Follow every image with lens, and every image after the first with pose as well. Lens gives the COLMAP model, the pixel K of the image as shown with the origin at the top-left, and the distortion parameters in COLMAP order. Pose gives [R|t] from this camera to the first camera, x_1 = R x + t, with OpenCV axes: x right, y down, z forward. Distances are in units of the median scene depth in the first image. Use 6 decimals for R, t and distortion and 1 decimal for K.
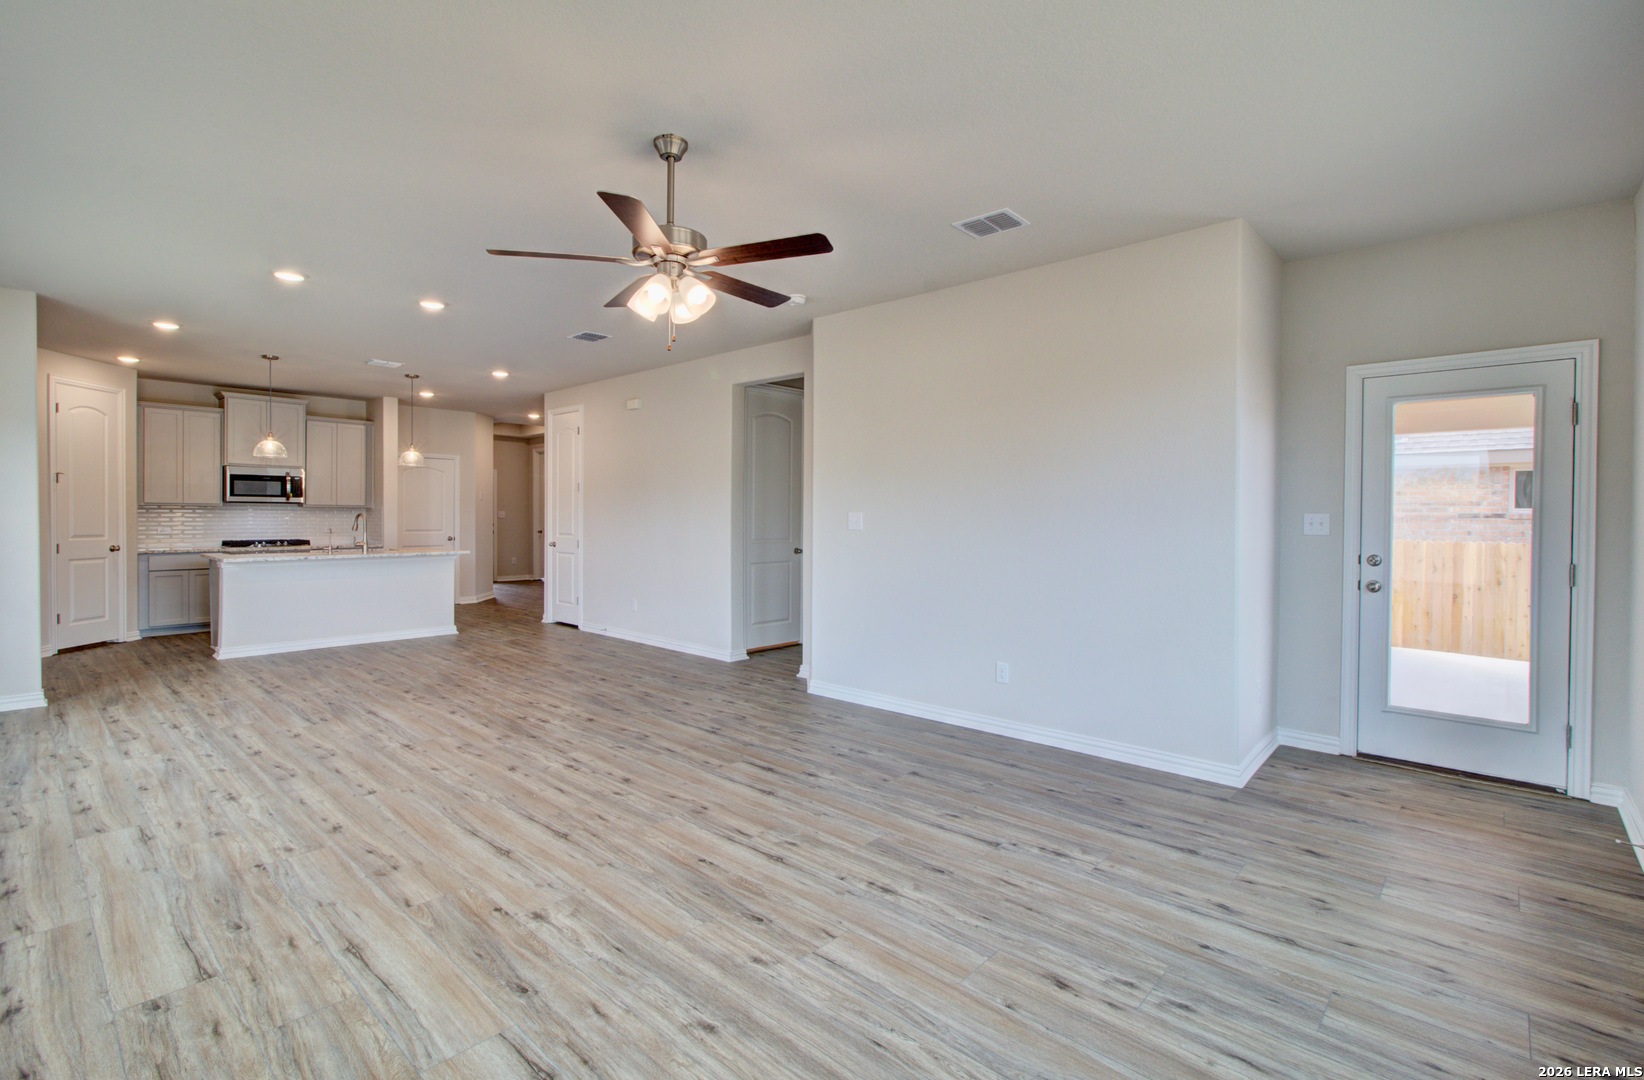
lens RADIAL K [[749.0, 0, 827.4], [0, 749.0, 529.9], [0, 0, 1]] dist [-0.012680, 0.005424]
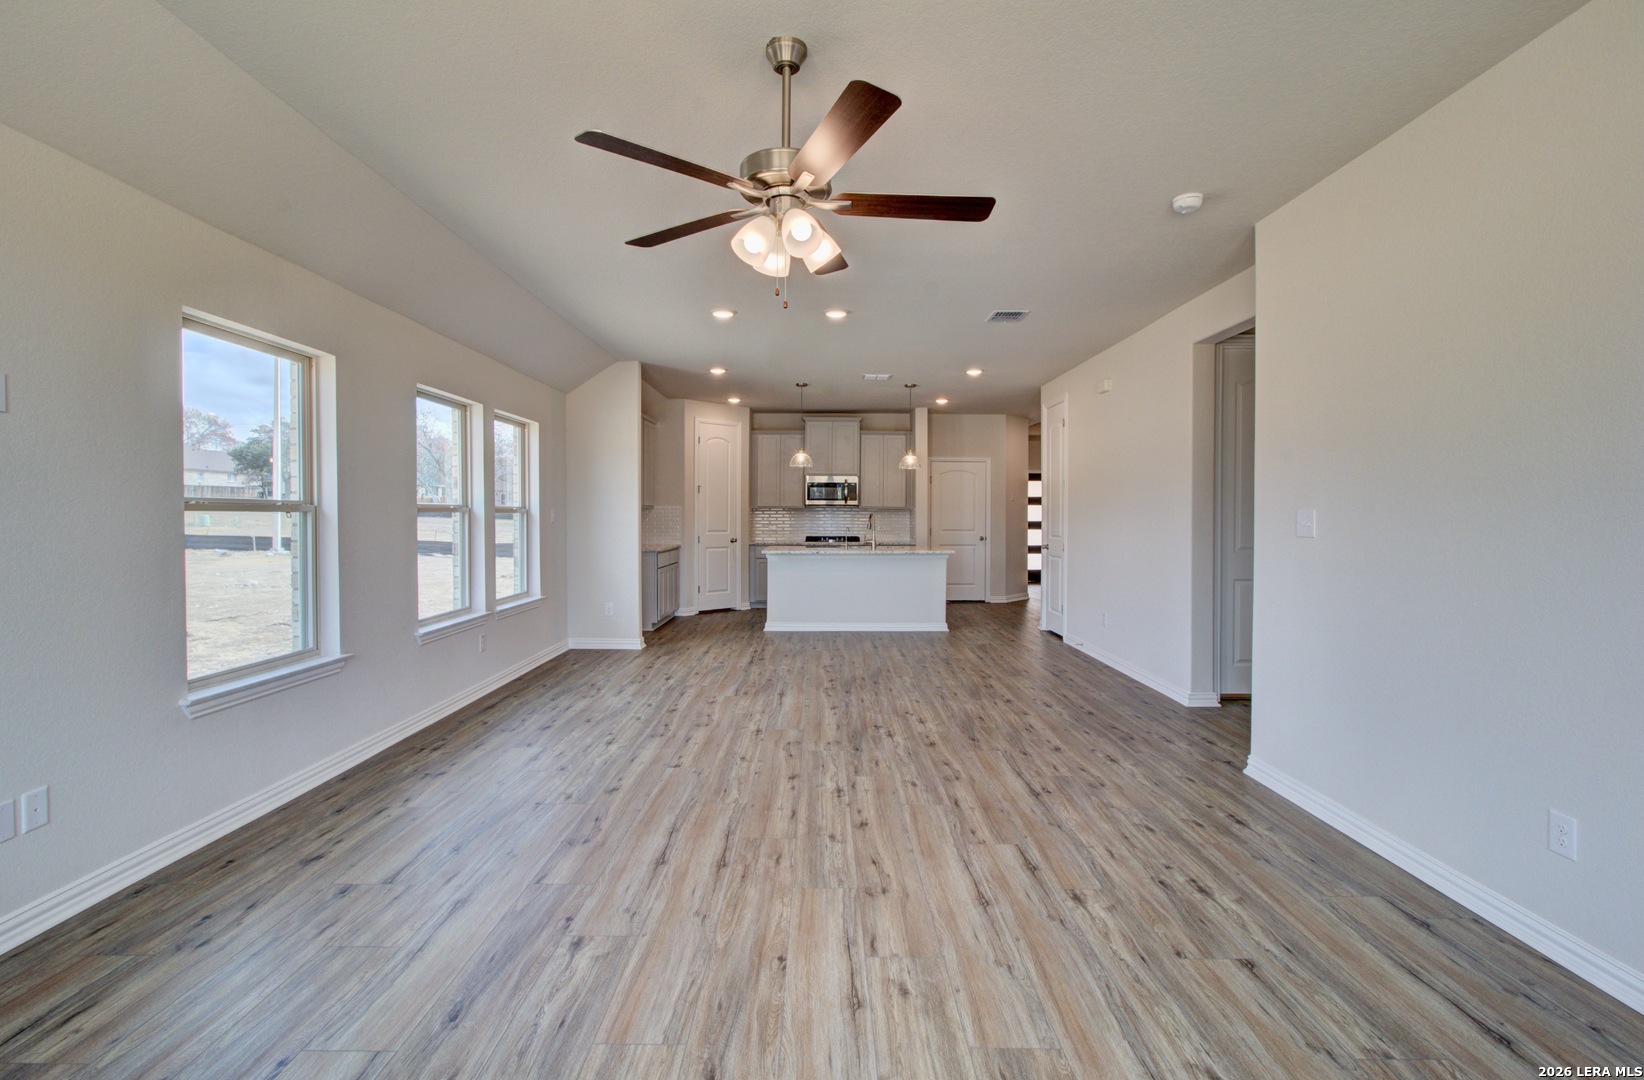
lens RADIAL K [[749.0, 0, 823.4], [0, 749.0, 526.0], [0, 0, 1]] dist [-0.012680, 0.005424]
pose [[0.674114, 0.008254, -0.738582, 0.287094], [-0.013240, 0.999912, -0.000910, -0.003328], [0.738509, 0.010392, 0.674163, 0.340722]]
